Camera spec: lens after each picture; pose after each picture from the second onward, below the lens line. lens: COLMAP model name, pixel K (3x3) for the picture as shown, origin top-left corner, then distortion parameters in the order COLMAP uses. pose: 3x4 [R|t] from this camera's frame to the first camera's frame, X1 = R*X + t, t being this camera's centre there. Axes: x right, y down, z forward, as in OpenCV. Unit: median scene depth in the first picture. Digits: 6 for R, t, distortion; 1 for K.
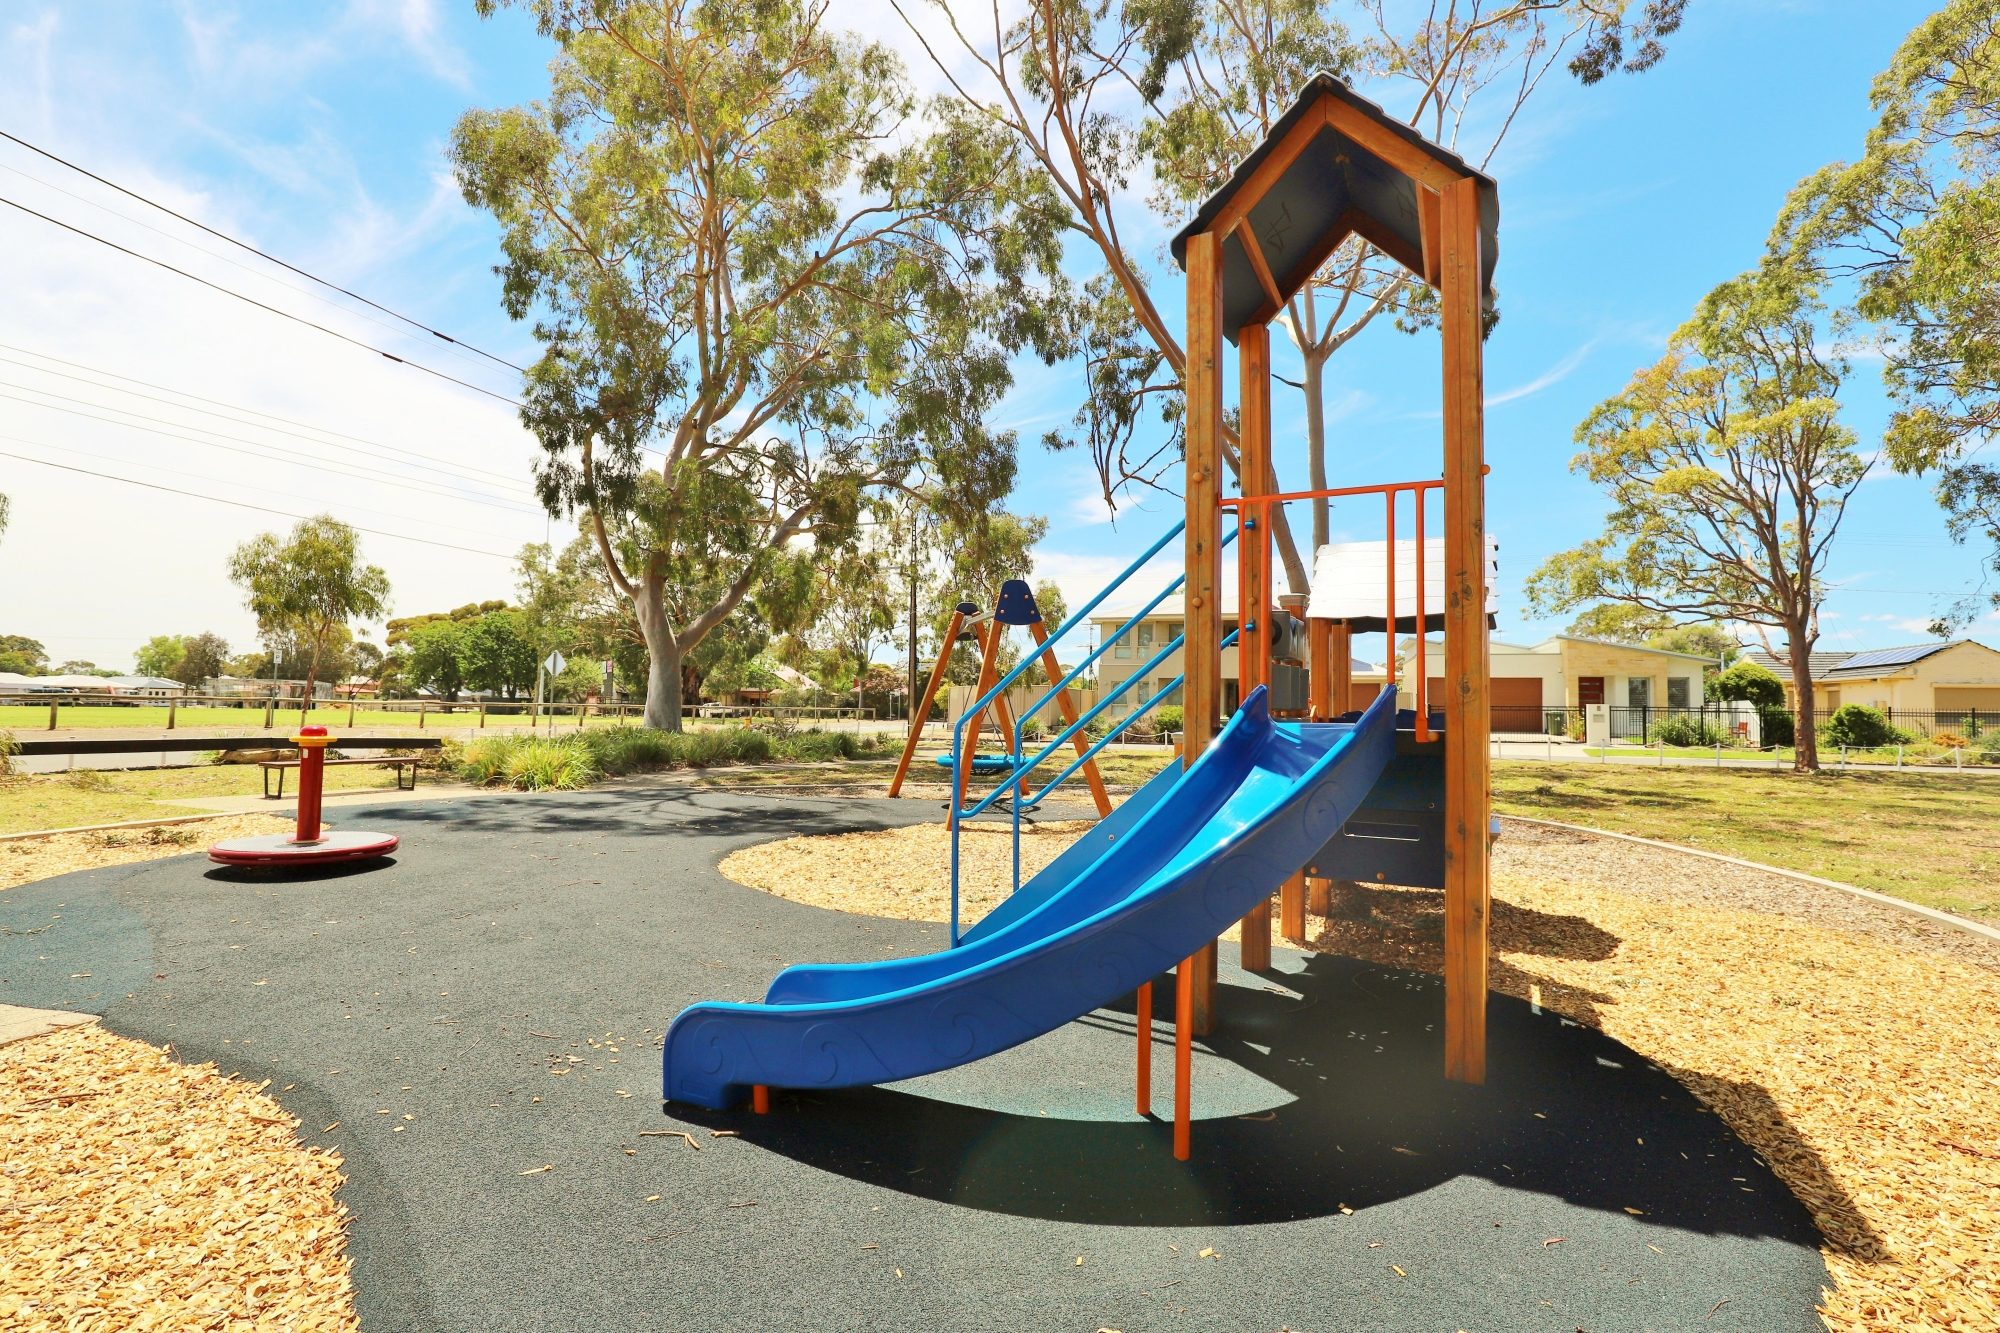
lens RADIAL K [[930.7, 0, 1010.5], [0, 930.7, 663.3], [0, 0, 1]] dist [-0.039838, 0.009774]
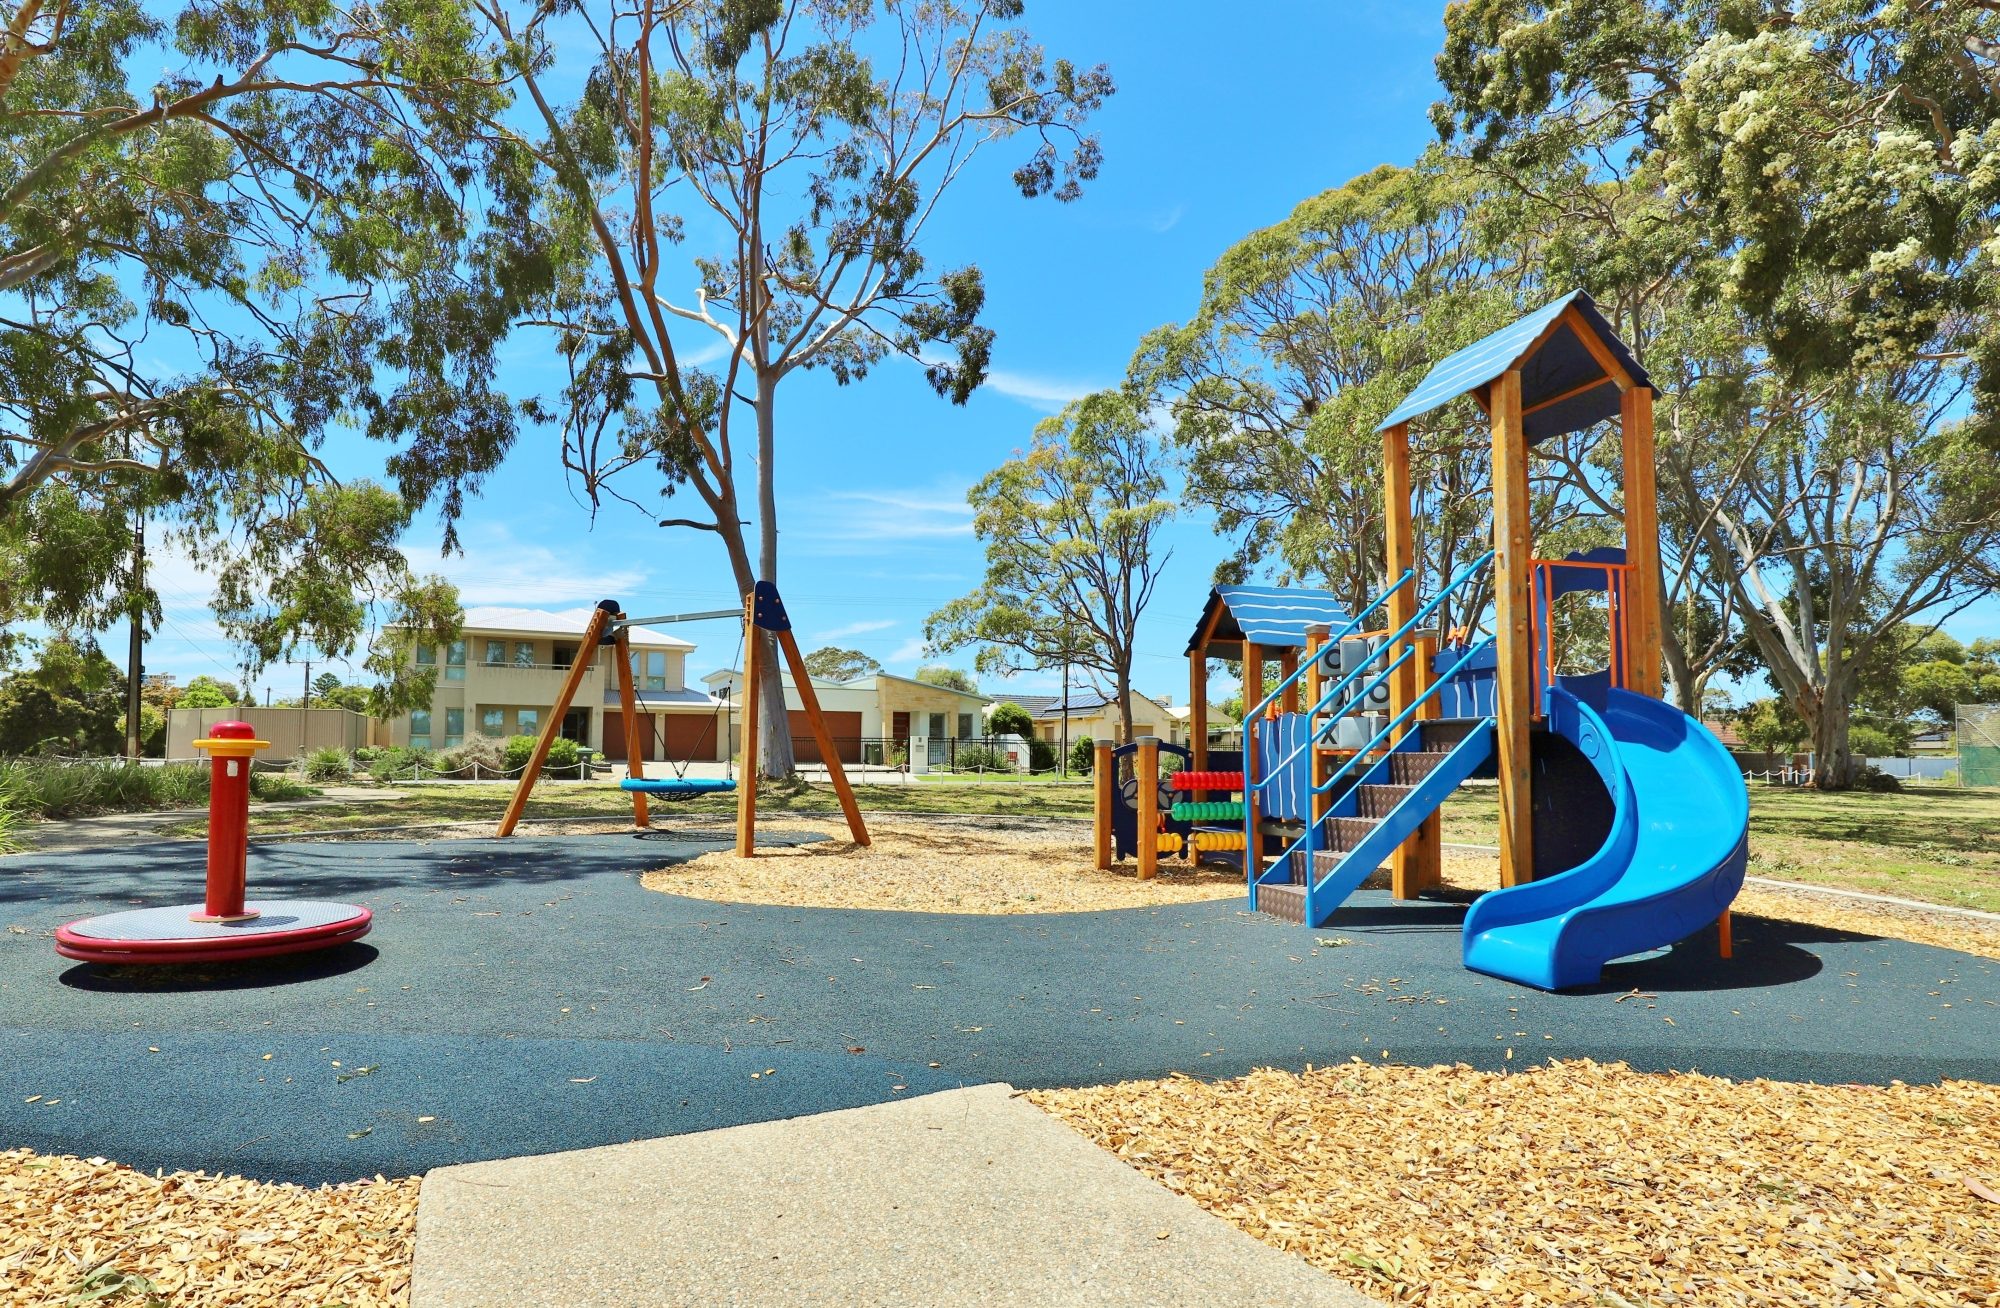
lens RADIAL K [[1022.9, 0, 920.1], [0, 1022.9, 703.5], [0, 0, 1]] dist [-0.030177, 0.000997]
pose [[0.767057, 0.024002, 0.641130, -0.269027], [-0.028959, 0.999577, -0.002774, 0.014570], [-0.640925, -0.016439, 0.767427, 0.072215]]
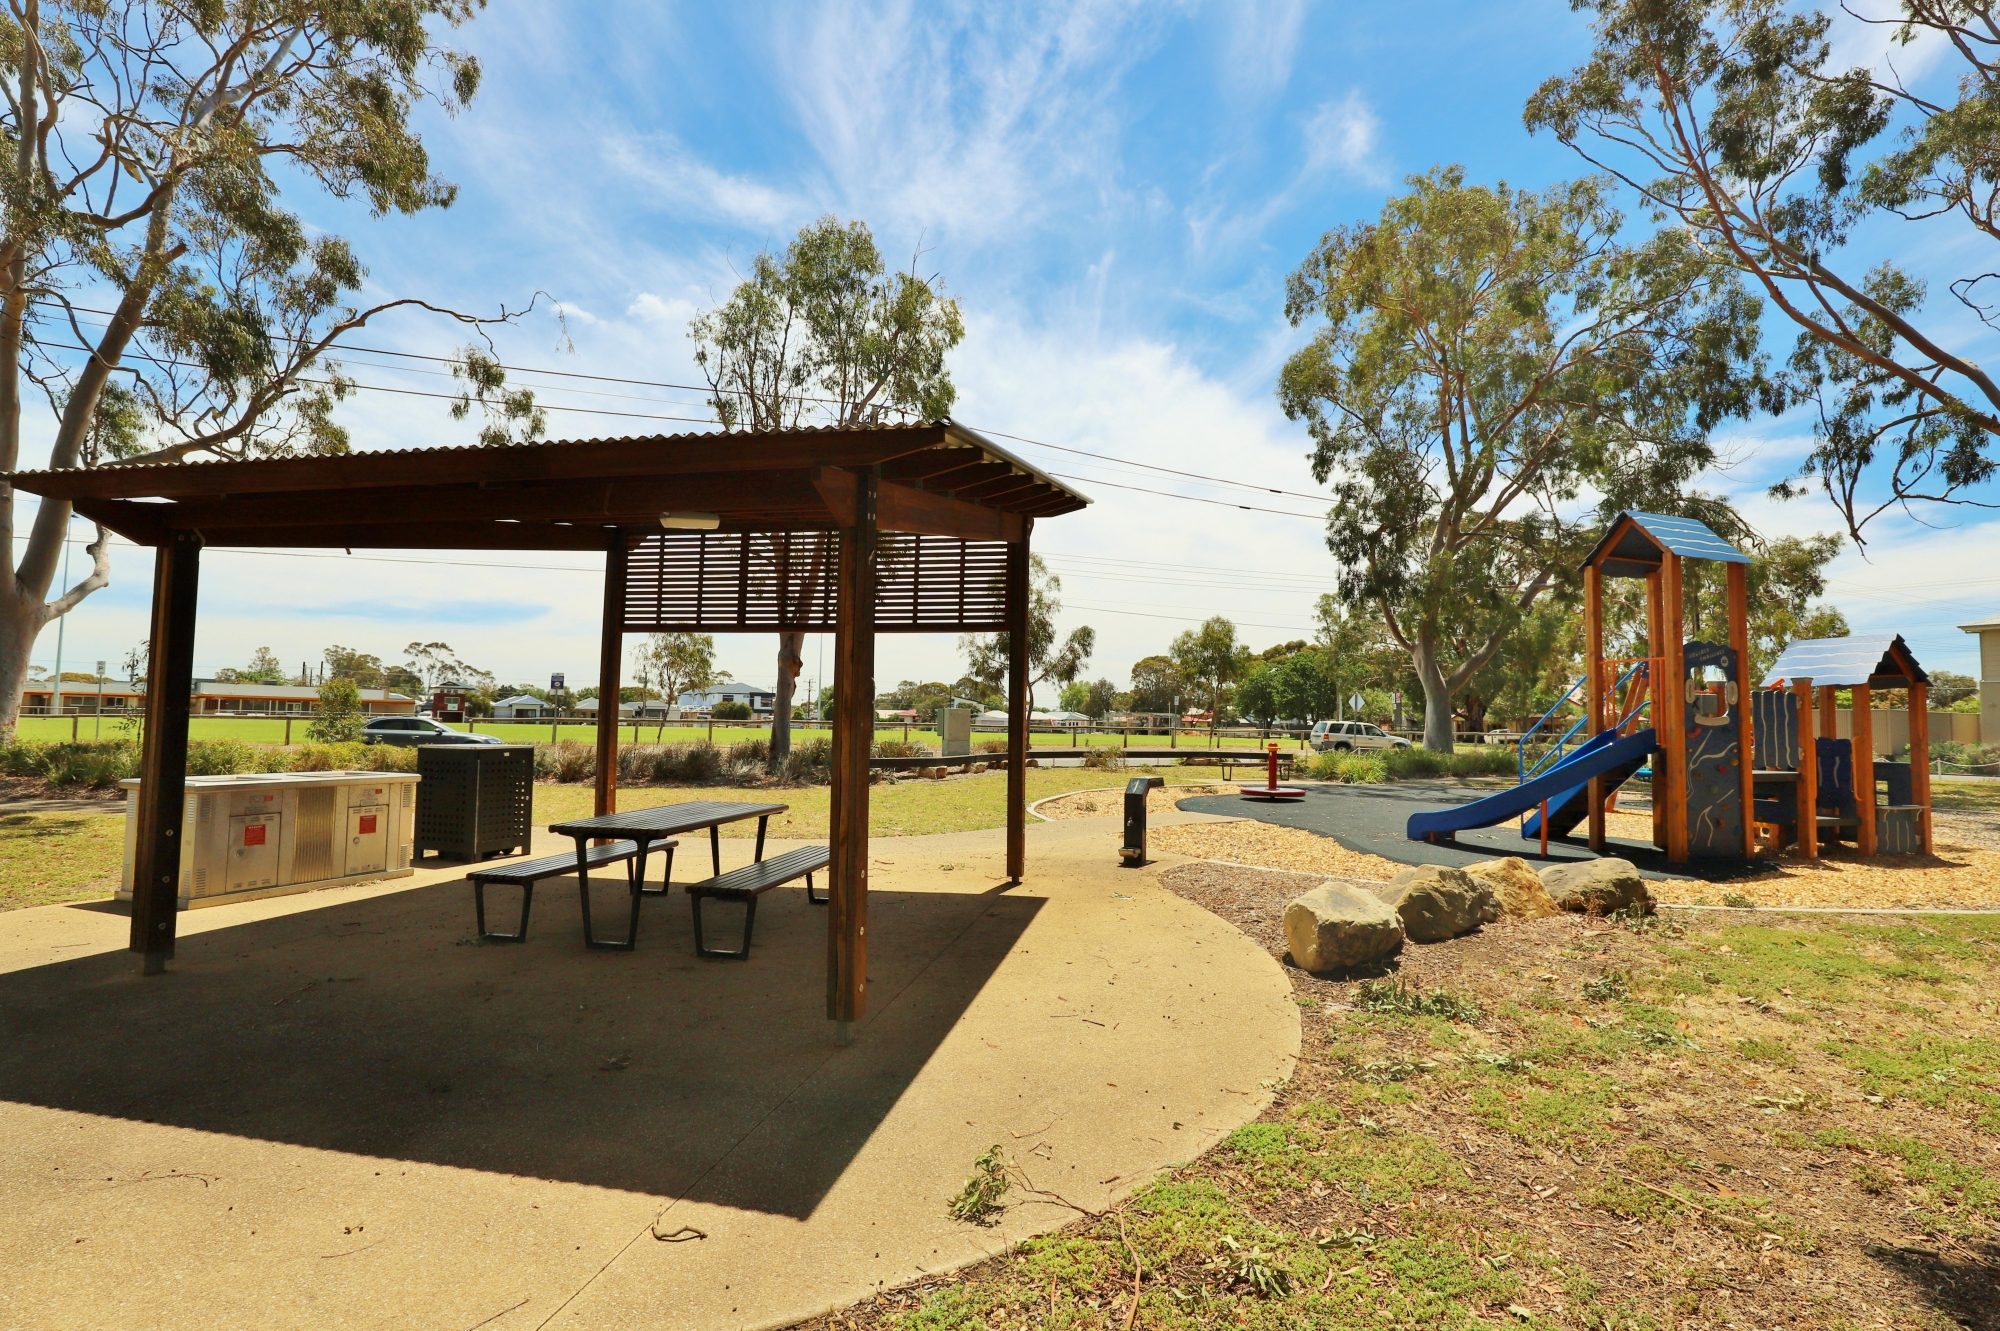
lens RADIAL K [[930.7, 0, 1010.5], [0, 930.7, 662.3], [0, 0, 1]] dist [-0.039838, 0.009774]
pose [[0.690741, -0.052408, -0.721201, 0.179347], [0.031429, 0.998604, -0.042465, -0.020487], [0.722419, 0.006666, 0.691423, -0.396096]]
